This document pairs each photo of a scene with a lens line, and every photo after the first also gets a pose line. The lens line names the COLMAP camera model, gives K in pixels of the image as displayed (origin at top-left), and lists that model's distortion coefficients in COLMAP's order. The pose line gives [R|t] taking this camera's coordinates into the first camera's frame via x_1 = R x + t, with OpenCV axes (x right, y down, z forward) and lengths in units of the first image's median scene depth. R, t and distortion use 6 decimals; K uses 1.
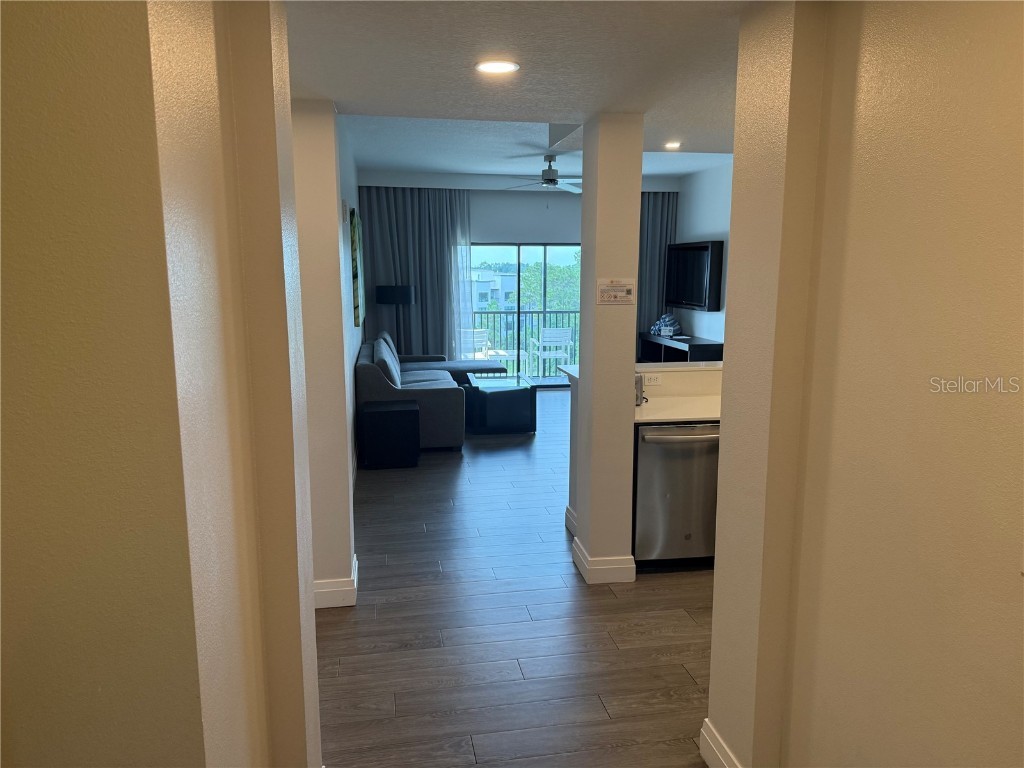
lens RADIAL K [[730.6, 0, 518.3], [0, 730.6, 386.5], [0, 0, 1]] dist [0.040935, -0.051503]
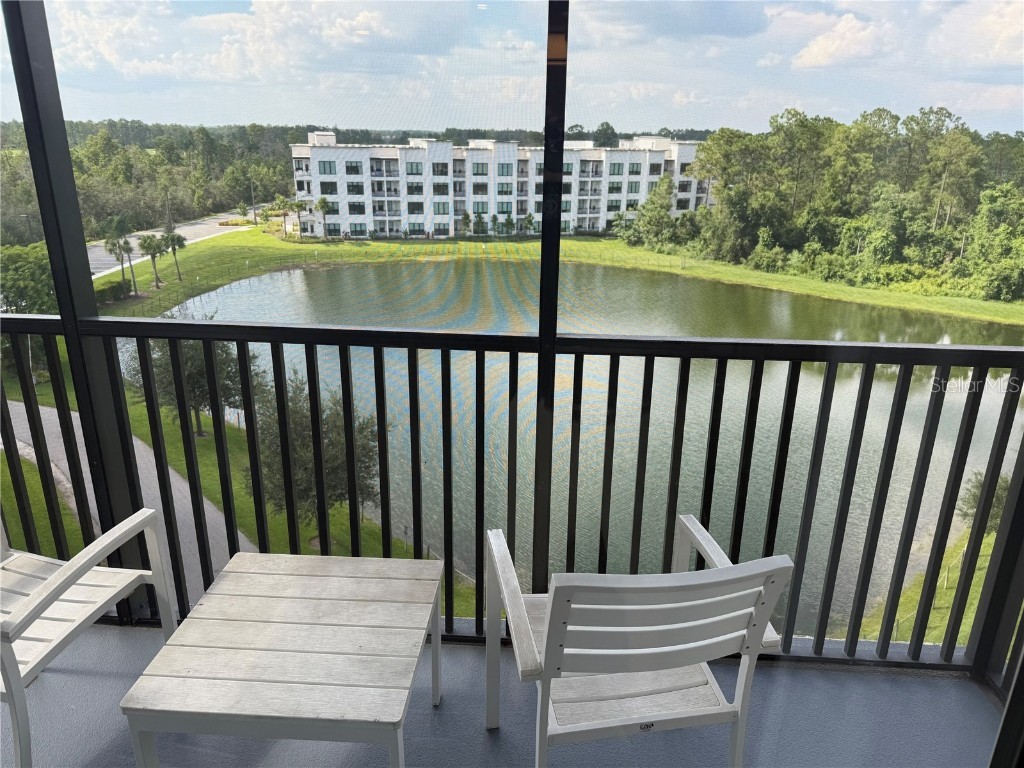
lens RADIAL K [[730.6, 0, 518.3], [0, 730.6, 386.5], [0, 0, 1]] dist [0.040935, -0.051503]
pose [[0.972490, 0.086412, -0.216324, 0.080587], [-0.048740, 0.983577, 0.173784, -0.145454], [0.227788, -0.158460, 0.960731, 0.990953]]
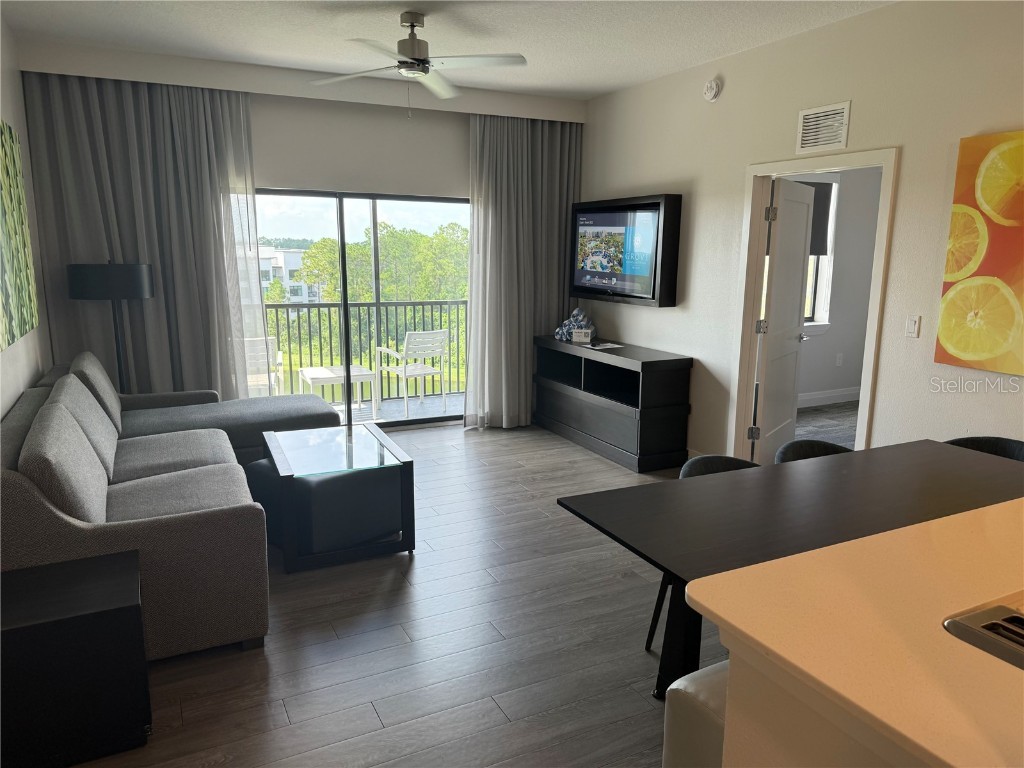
lens RADIAL K [[730.6, 0, 518.3], [0, 730.6, 386.5], [0, 0, 1]] dist [0.040935, -0.051503]
pose [[0.960252, -0.044348, 0.275591, -0.033113], [0.036261, 0.998751, 0.034375, -0.055186], [-0.276771, -0.023015, 0.960660, 0.392779]]
